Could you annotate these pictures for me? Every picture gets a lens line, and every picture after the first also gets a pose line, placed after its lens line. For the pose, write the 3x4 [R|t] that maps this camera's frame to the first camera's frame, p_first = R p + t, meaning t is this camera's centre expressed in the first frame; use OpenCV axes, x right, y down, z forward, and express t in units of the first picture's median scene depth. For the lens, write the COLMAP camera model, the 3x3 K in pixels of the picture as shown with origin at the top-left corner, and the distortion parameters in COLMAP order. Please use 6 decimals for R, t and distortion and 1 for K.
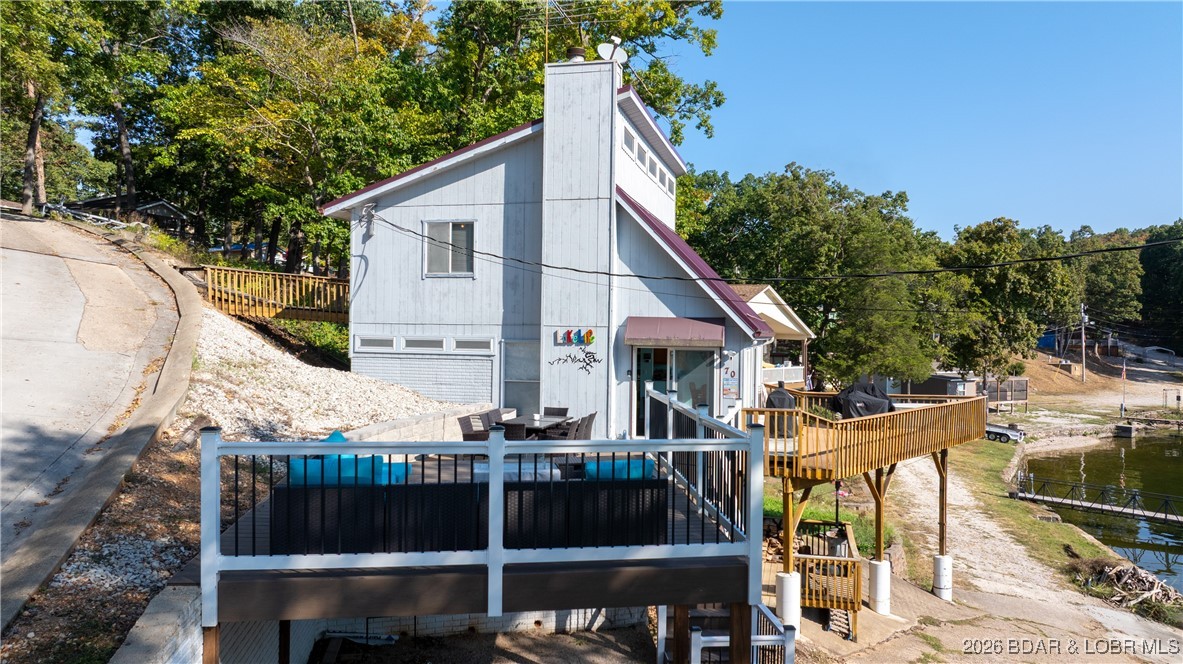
lens RADIAL K [[841.9, 0, 592.6], [0, 841.9, 332.2], [0, 0, 1]] dist [-0.016630, 0.007940]
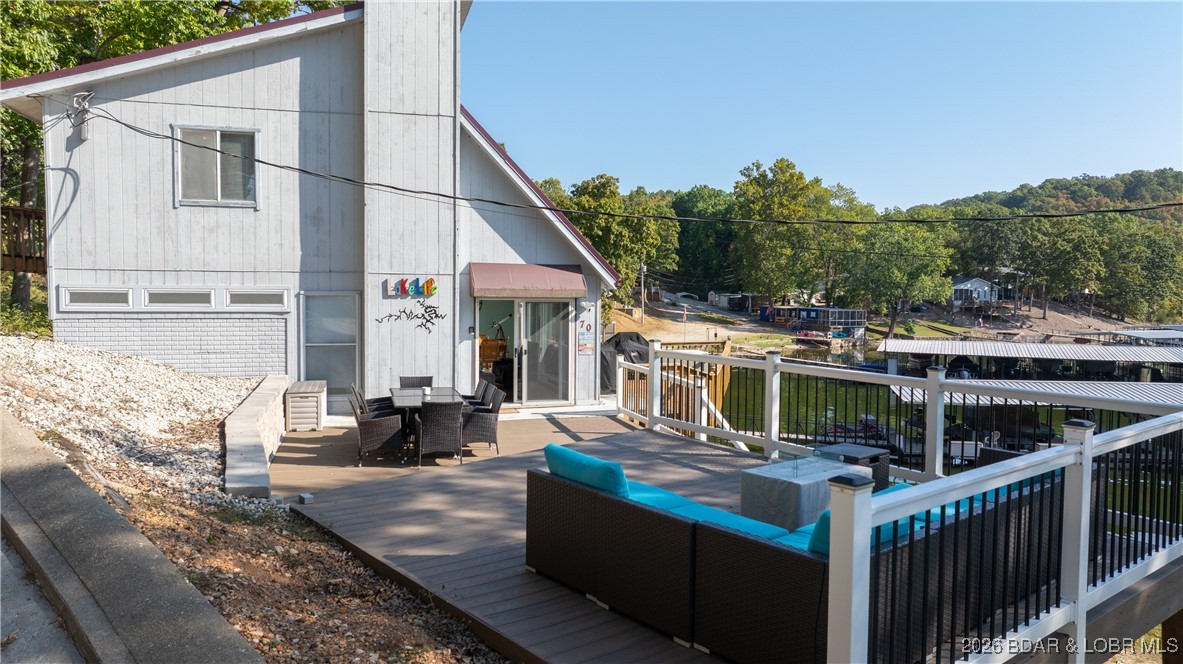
lens RADIAL K [[841.9, 0, 591.1], [0, 841.9, 329.9], [0, 0, 1]] dist [-0.016630, 0.007940]
pose [[0.860076, -0.031107, 0.509217, -0.266487], [0.001461, 0.998286, 0.058514, -0.000578], [-0.510164, -0.049582, 0.858647, 0.207077]]
